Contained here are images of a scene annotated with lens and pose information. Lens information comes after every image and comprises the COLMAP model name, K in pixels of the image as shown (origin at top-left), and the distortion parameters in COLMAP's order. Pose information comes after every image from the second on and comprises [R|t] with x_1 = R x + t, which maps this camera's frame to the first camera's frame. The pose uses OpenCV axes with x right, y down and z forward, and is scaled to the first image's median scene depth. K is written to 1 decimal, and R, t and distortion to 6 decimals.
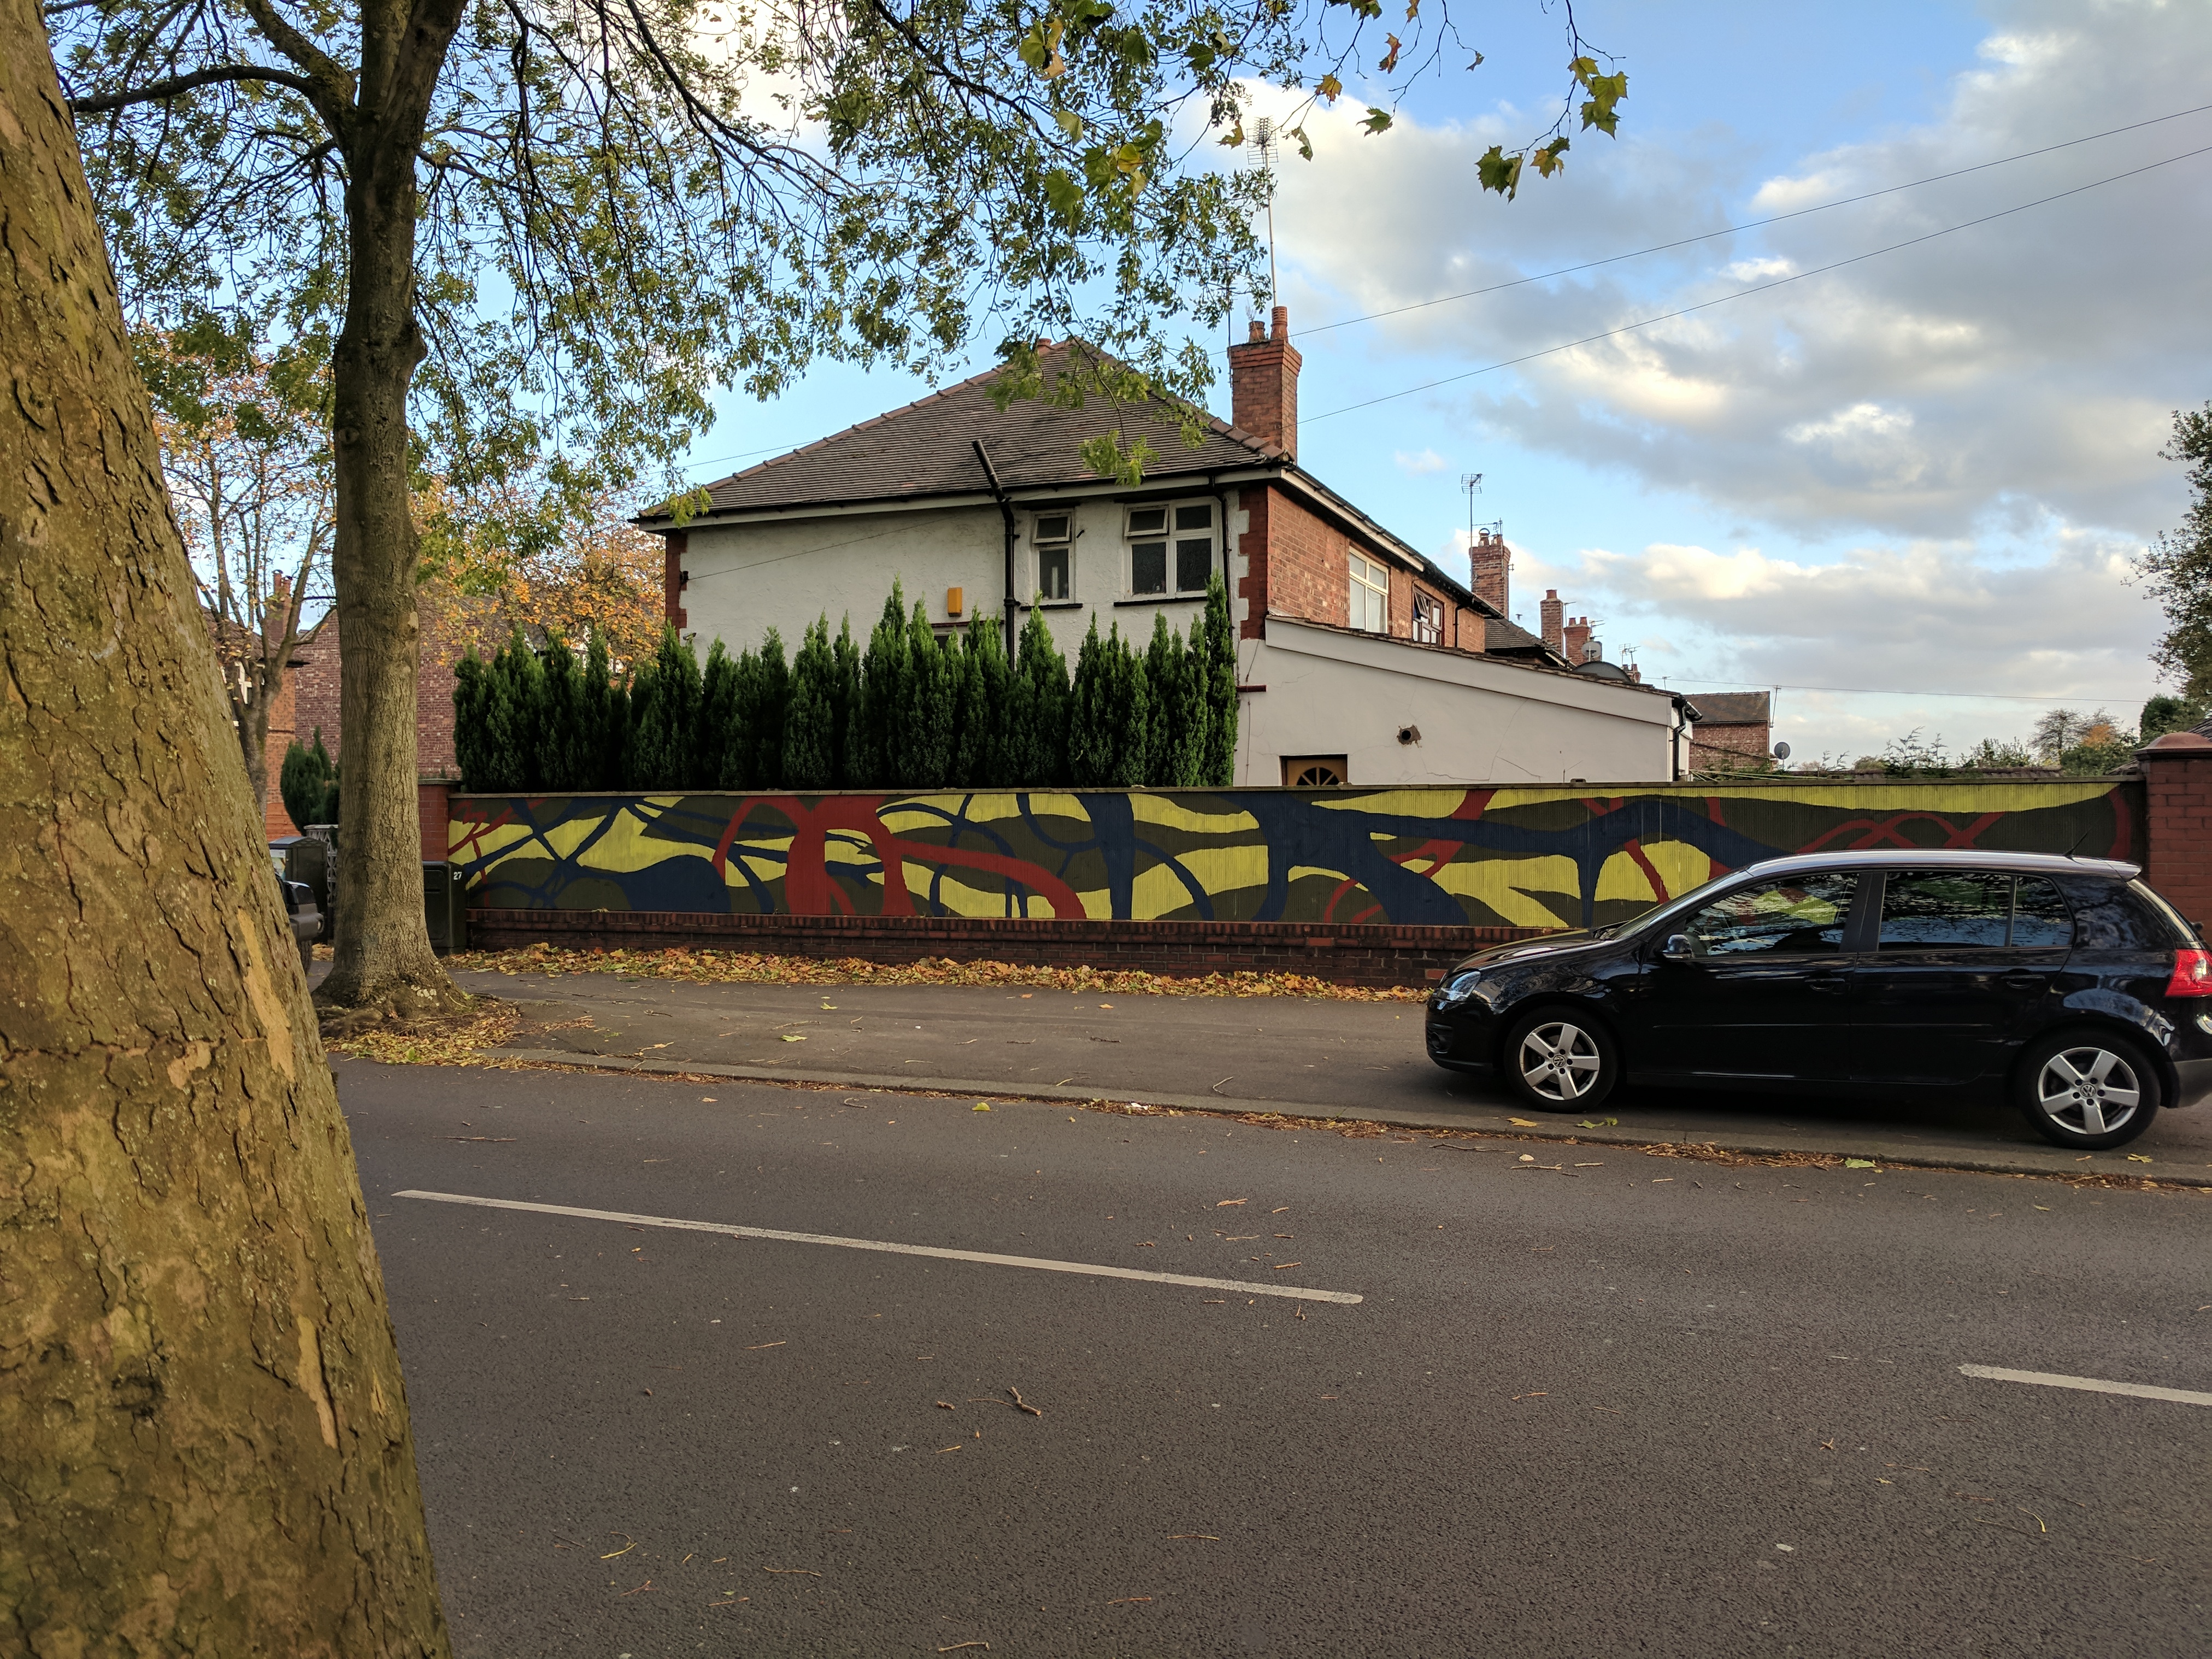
lens RADIAL K [[1721.5, 0, 1098.7], [0, 1721.5, 826.8], [0, 0, 1]] dist [0.006362, 0.021185]
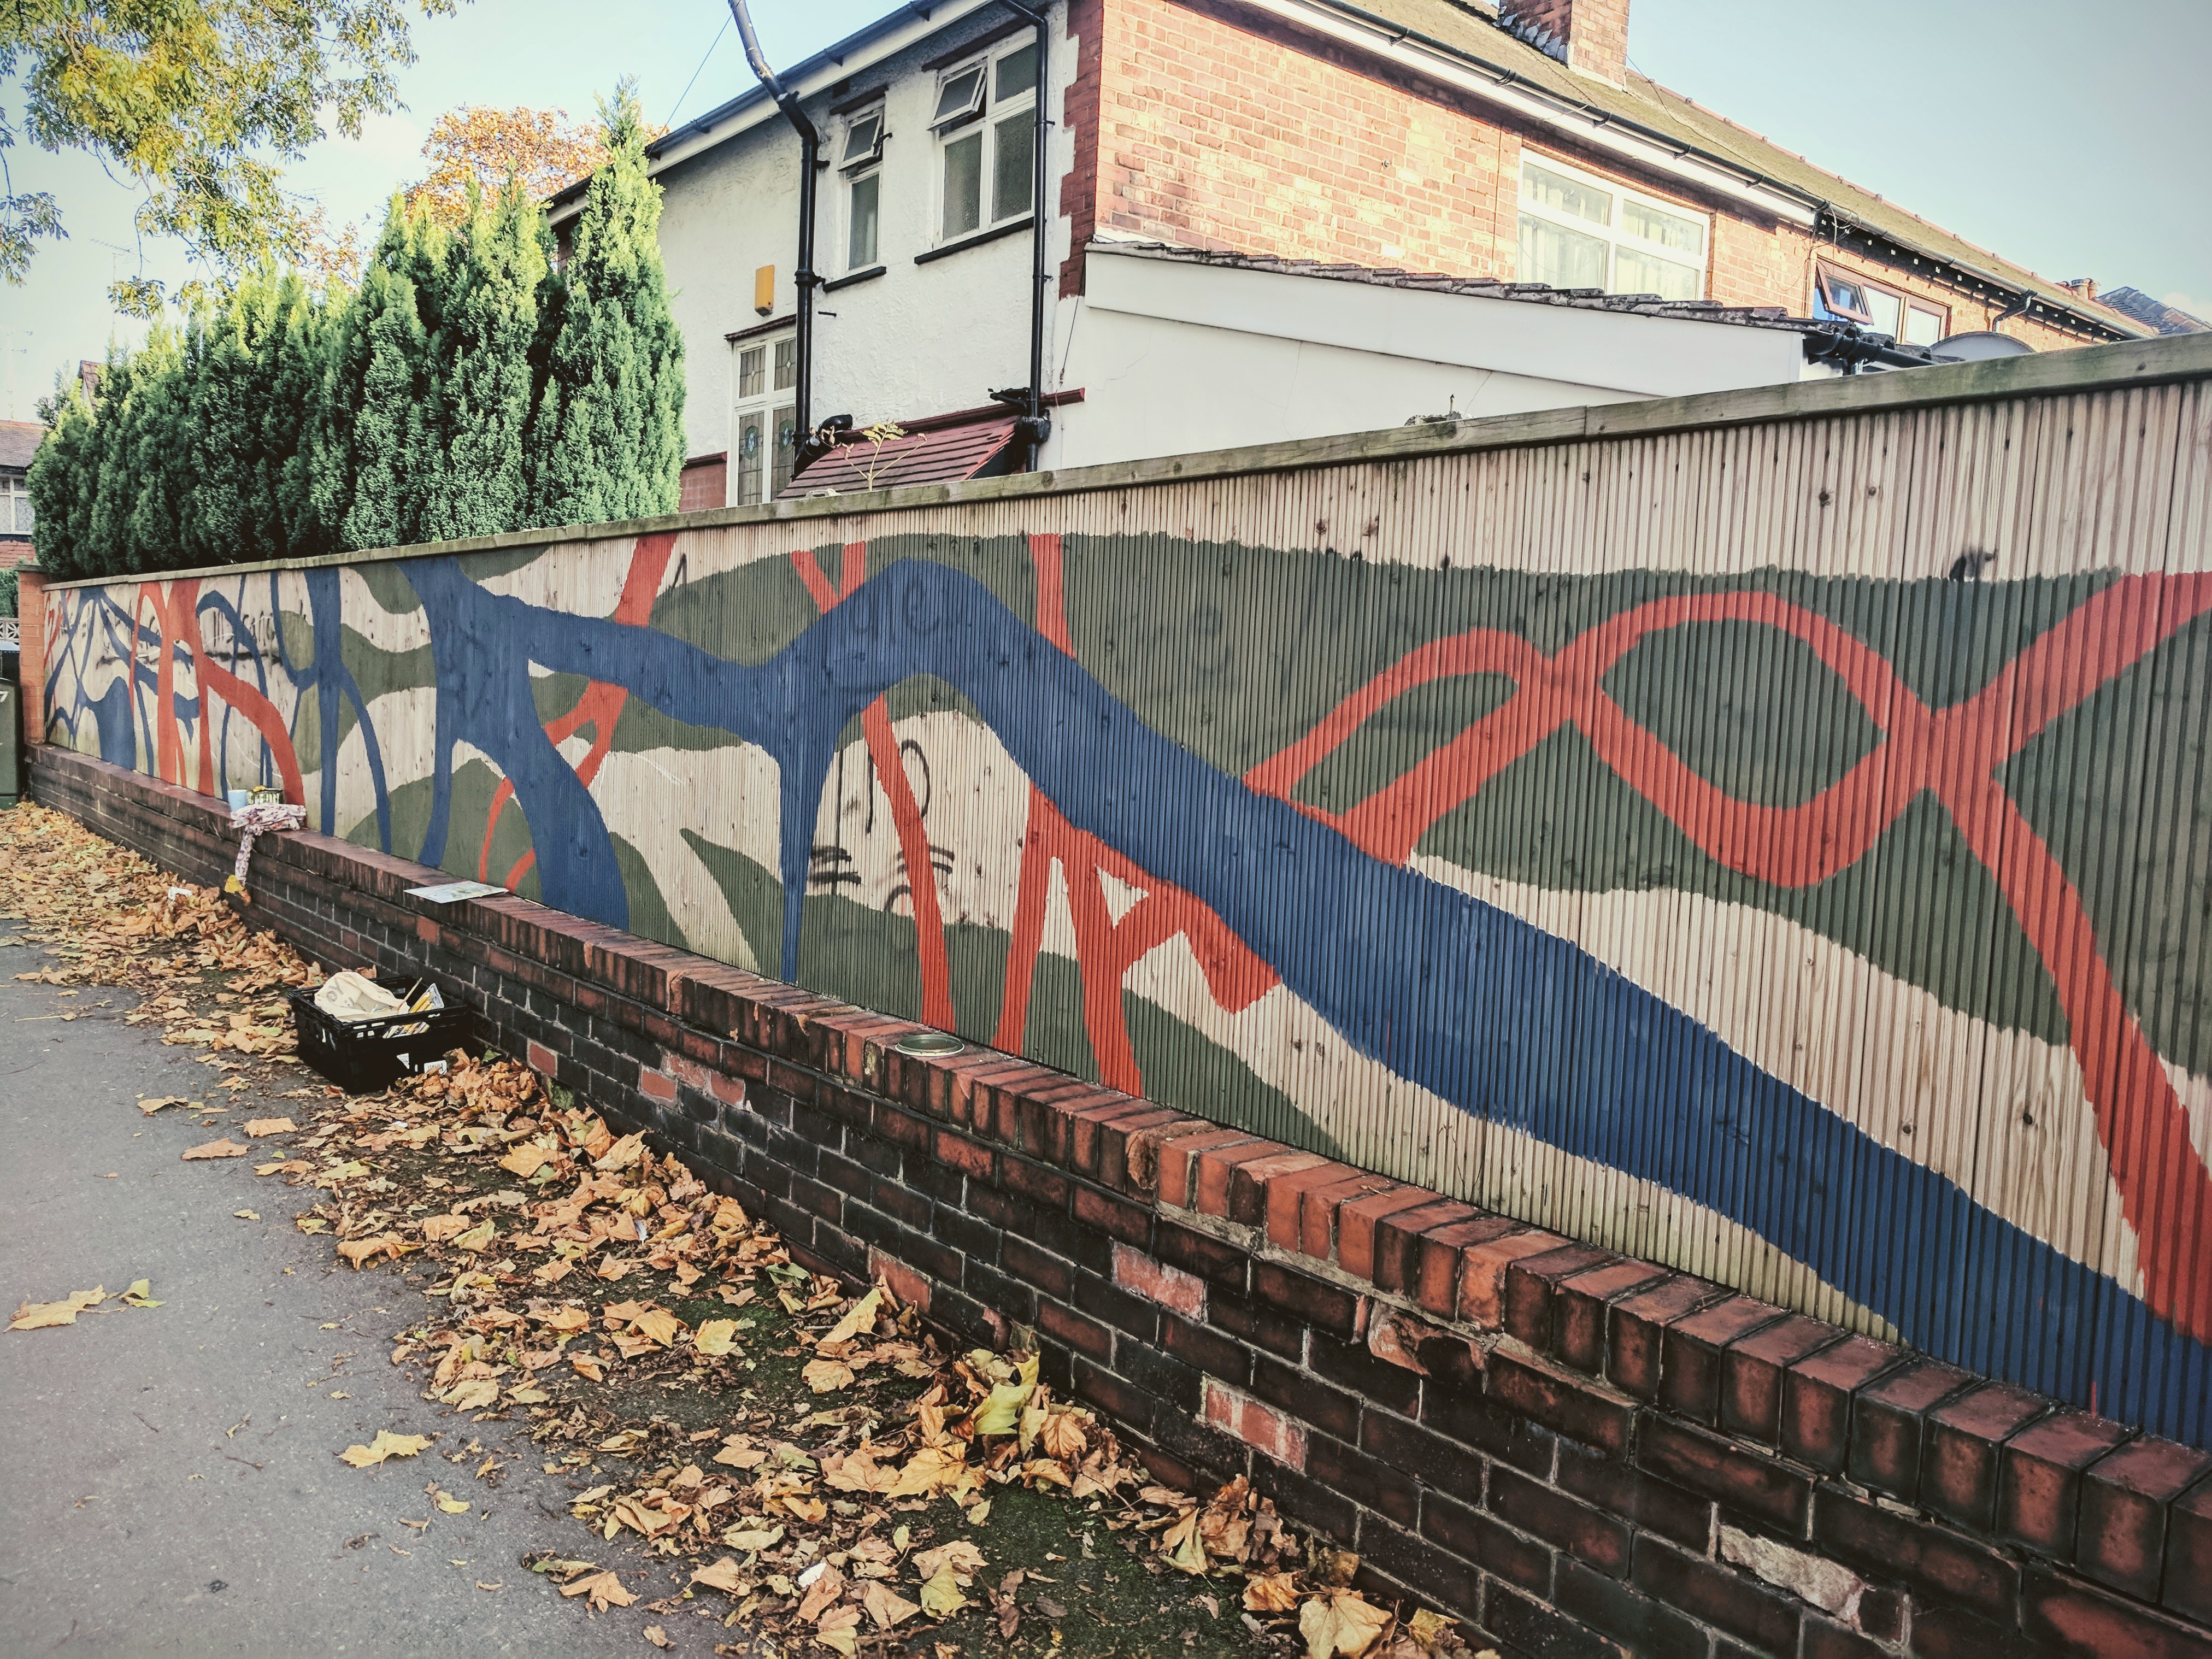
lens RADIAL K [[1721.5, 0, 1108.7], [0, 1721.5, 828.6], [0, 0, 1]] dist [0.006362, 0.021185]
pose [[0.881477, 0.074938, -0.466243, 0.344467], [-0.040827, 0.995725, 0.082853, 0.003521], [0.470459, -0.053997, 0.880768, 0.552300]]
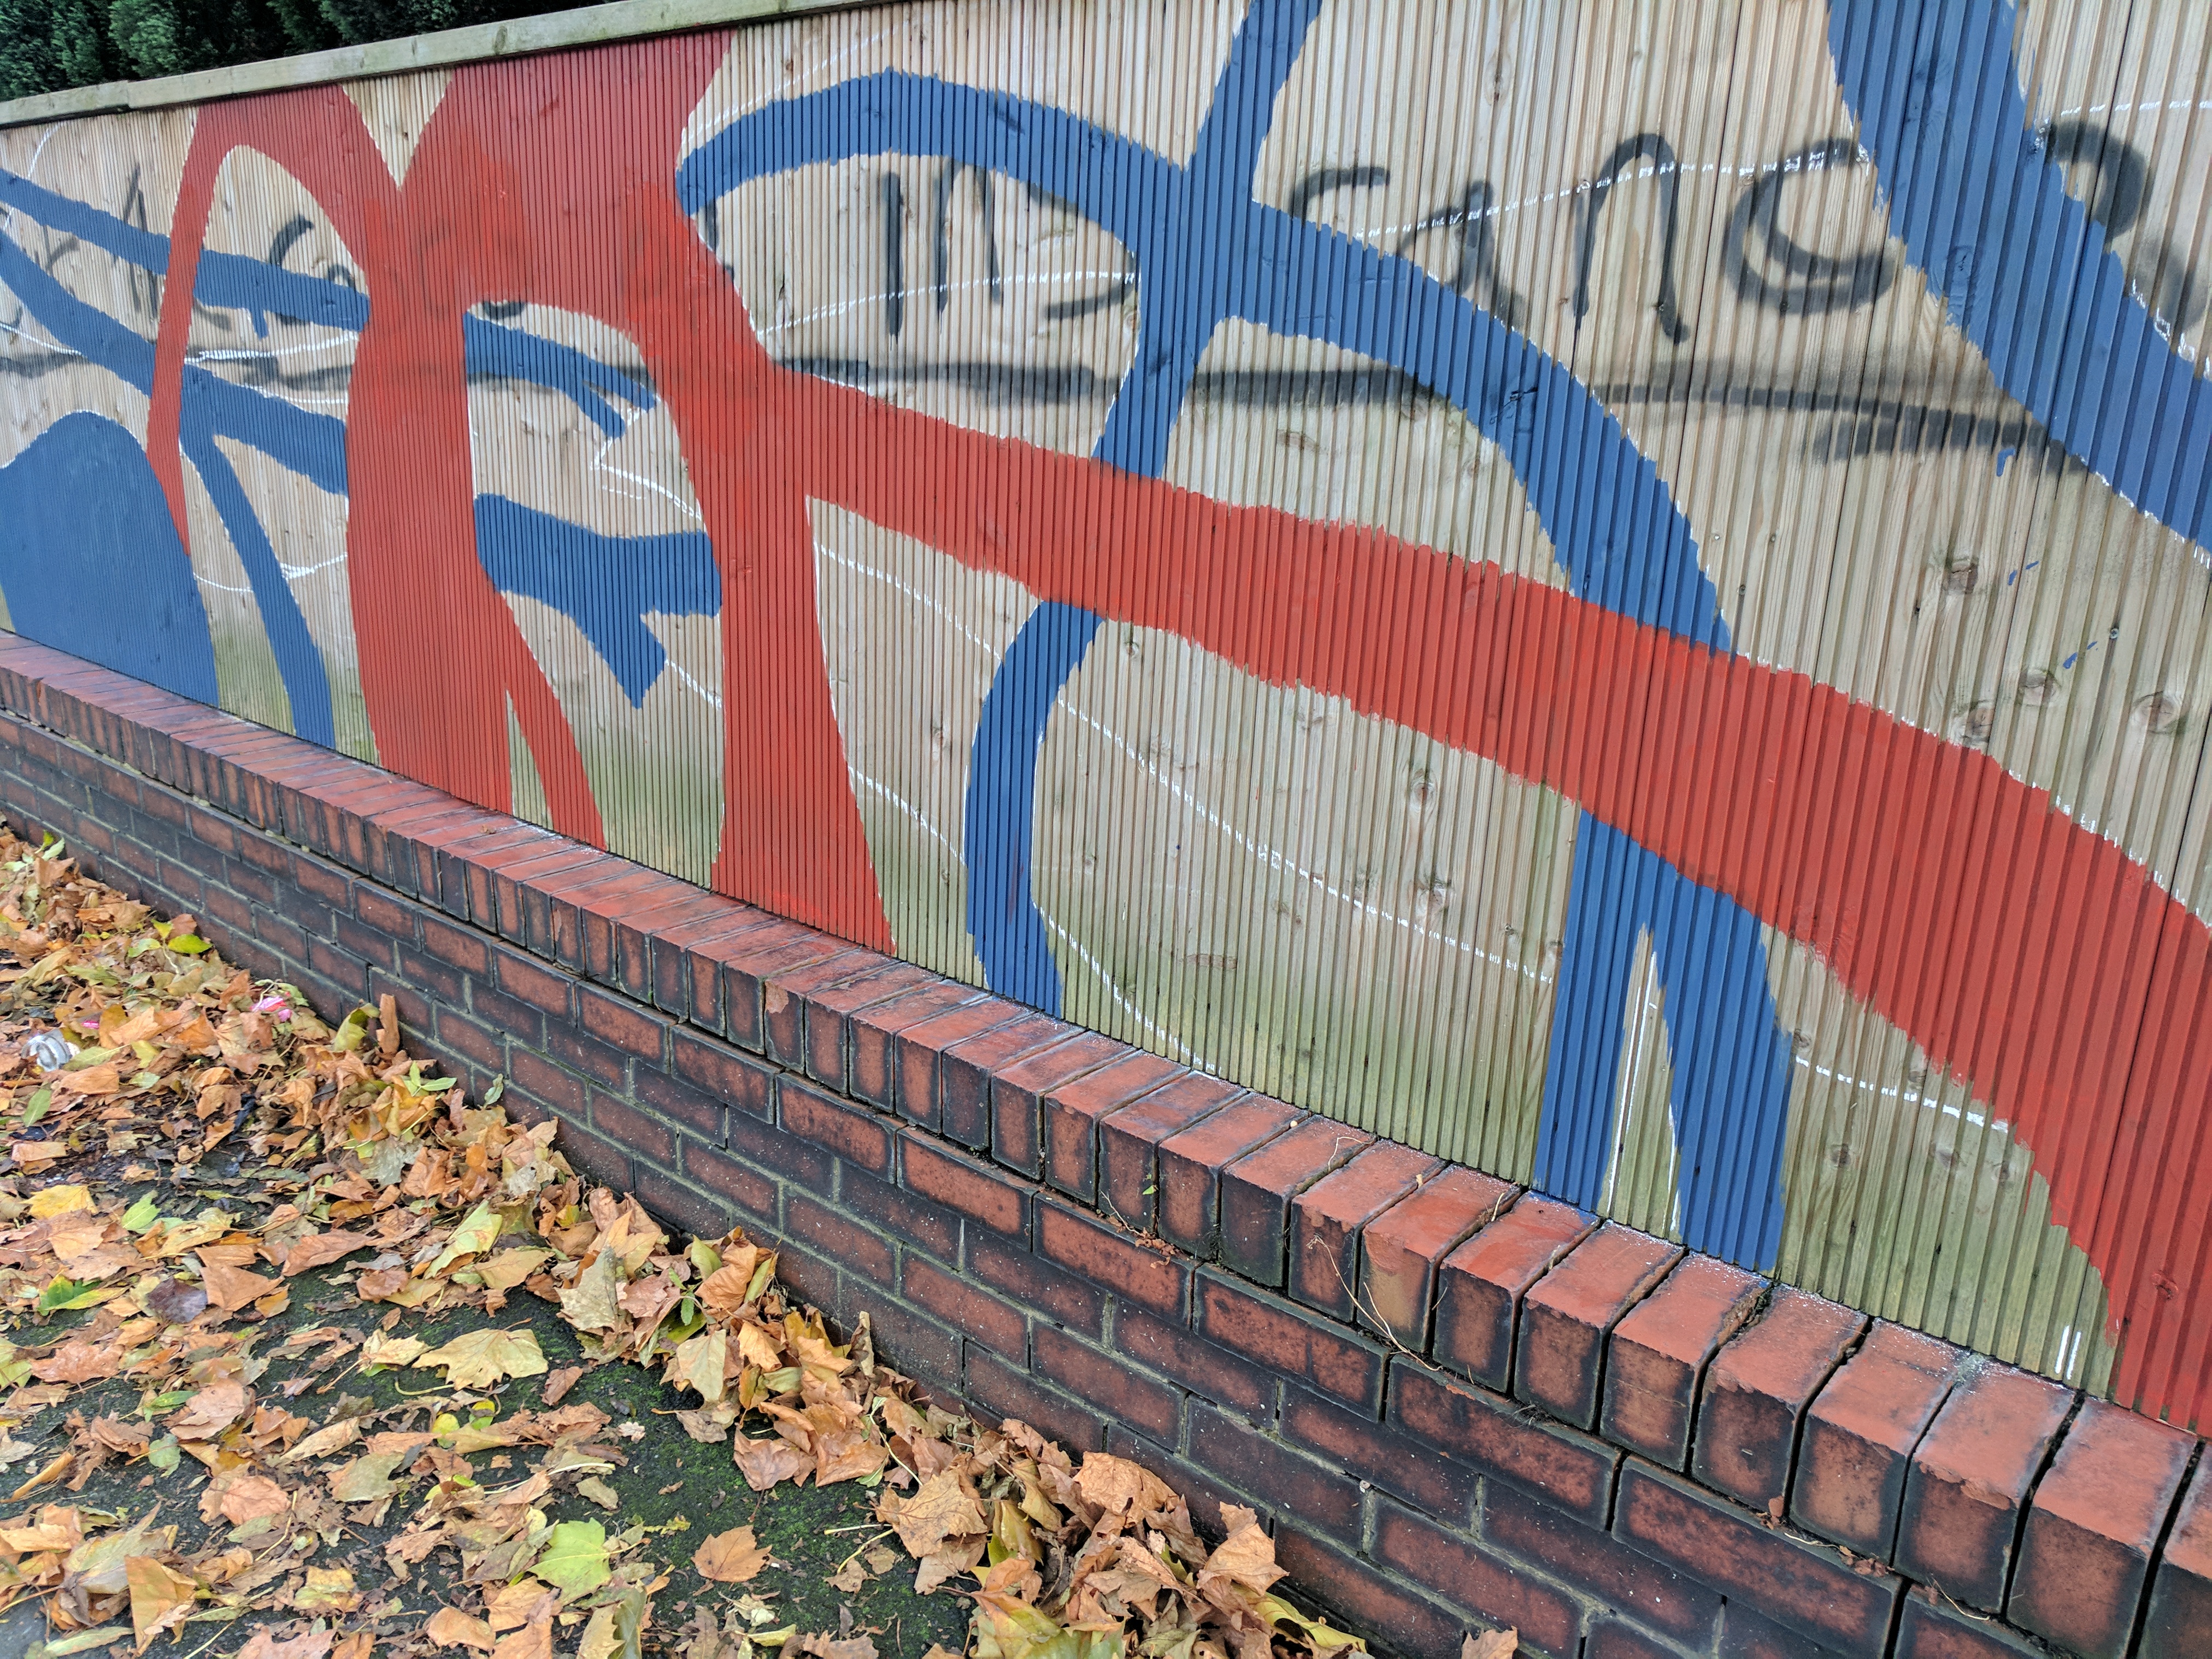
lens RADIAL K [[1721.5, 0, 1096.6], [0, 1721.5, 829.0], [0, 0, 1]] dist [0.006362, 0.021185]
pose [[0.946928, 0.109952, -0.302055, -0.041414], [-0.022349, 0.959926, 0.279361, 0.002350], [0.320667, -0.257784, 0.911439, 0.751880]]
